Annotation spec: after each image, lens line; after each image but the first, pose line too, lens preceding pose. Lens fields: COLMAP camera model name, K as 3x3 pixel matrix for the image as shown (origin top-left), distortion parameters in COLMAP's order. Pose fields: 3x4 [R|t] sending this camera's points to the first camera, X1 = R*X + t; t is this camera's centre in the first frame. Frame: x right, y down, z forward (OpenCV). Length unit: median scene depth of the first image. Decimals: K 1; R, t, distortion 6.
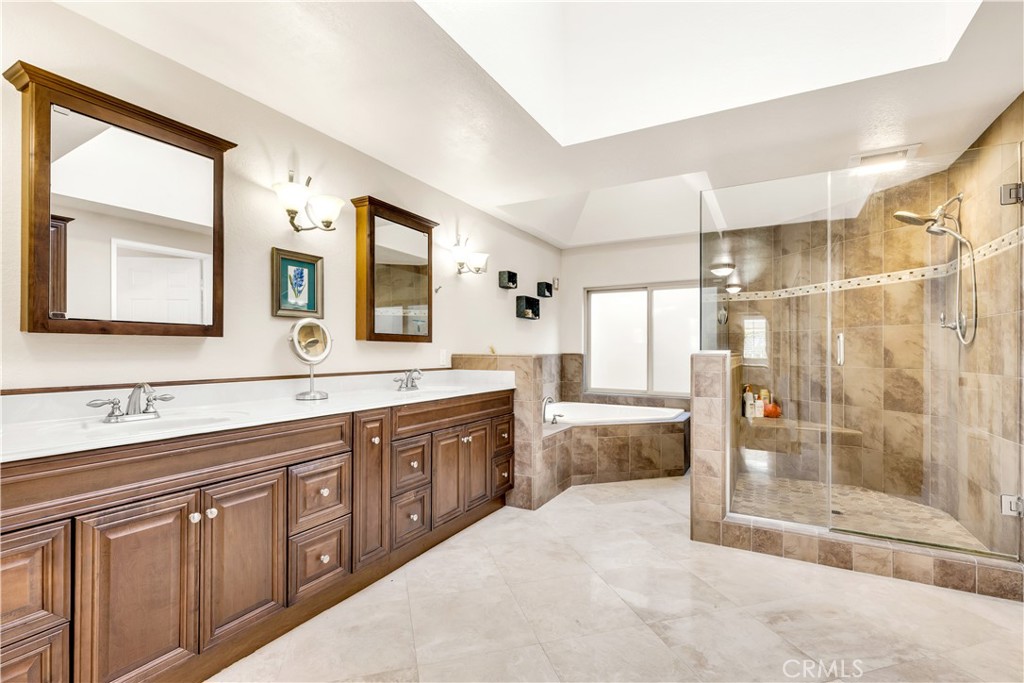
lens RADIAL K [[465.3, 0, 514.9], [0, 465.3, 348.1], [0, 0, 1]] dist [0.003620, 0.000190]
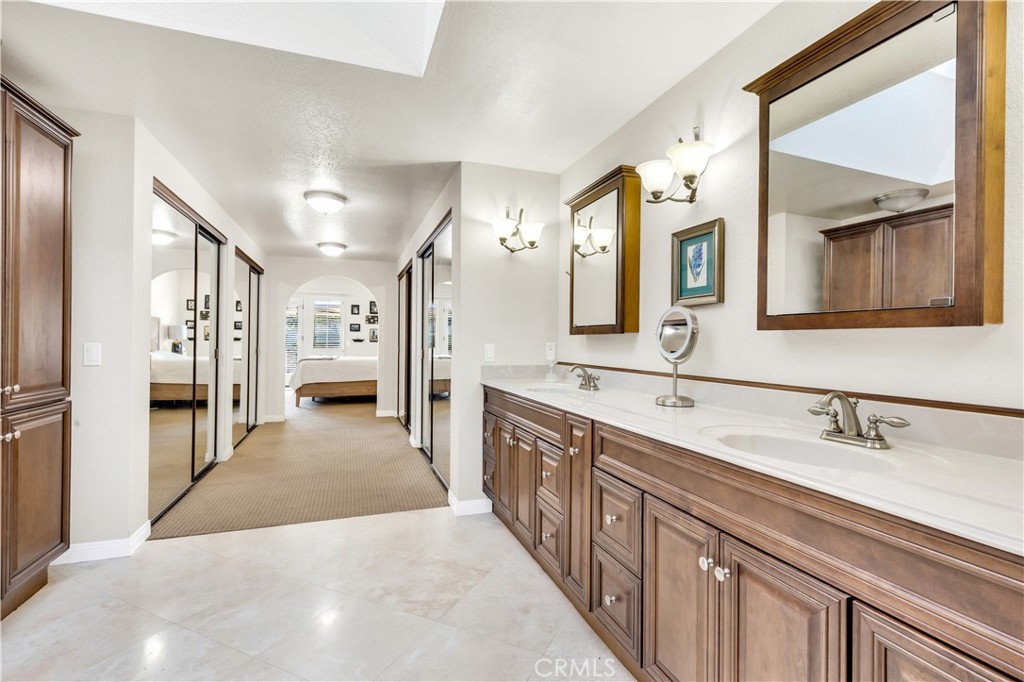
lens RADIAL K [[465.3, 0, 517.5], [0, 465.3, 340.1], [0, 0, 1]] dist [0.003620, 0.000190]
pose [[-0.658655, -0.009464, -0.752386, 0.361365], [-0.003211, 0.999947, -0.009767, 0.004217], [0.752438, -0.004017, -0.658650, 1.318874]]
